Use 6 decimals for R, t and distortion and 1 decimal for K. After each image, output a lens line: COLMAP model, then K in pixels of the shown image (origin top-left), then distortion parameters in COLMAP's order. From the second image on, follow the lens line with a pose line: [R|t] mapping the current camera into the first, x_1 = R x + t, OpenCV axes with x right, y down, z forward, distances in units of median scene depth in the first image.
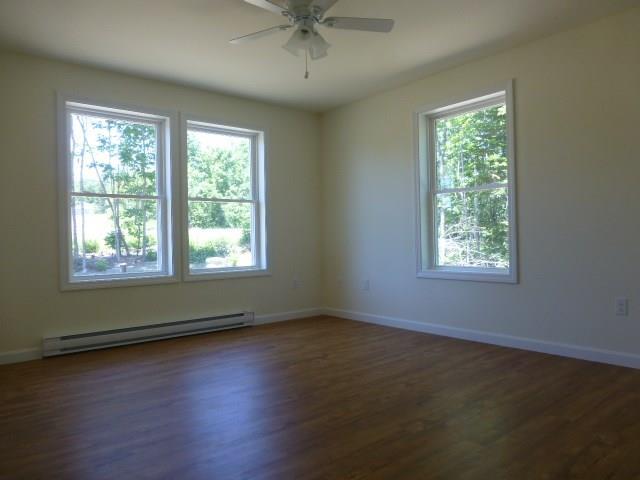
lens RADIAL K [[454.9, 0, 319.6], [0, 454.9, 242.3], [0, 0, 1]] dist [-0.012649, -0.012116]
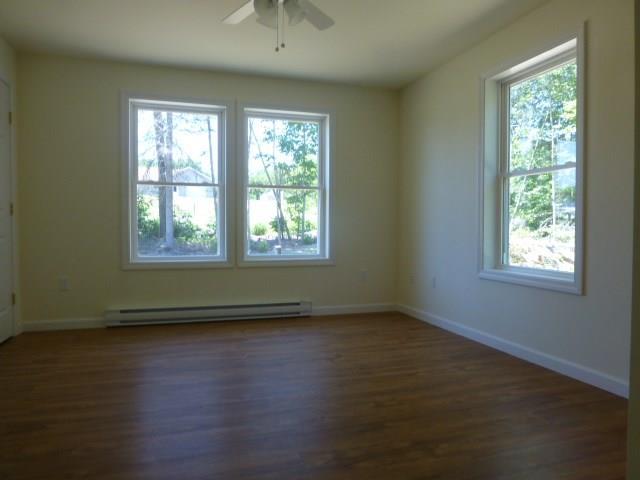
lens RADIAL K [[454.9, 0, 319.0], [0, 454.9, 241.0], [0, 0, 1]] dist [-0.012649, -0.012116]
pose [[0.929489, 0.035829, -0.367105, 0.223315], [-0.026250, 0.999173, 0.031055, -0.008147], [0.367914, -0.019228, 0.929661, 0.104672]]
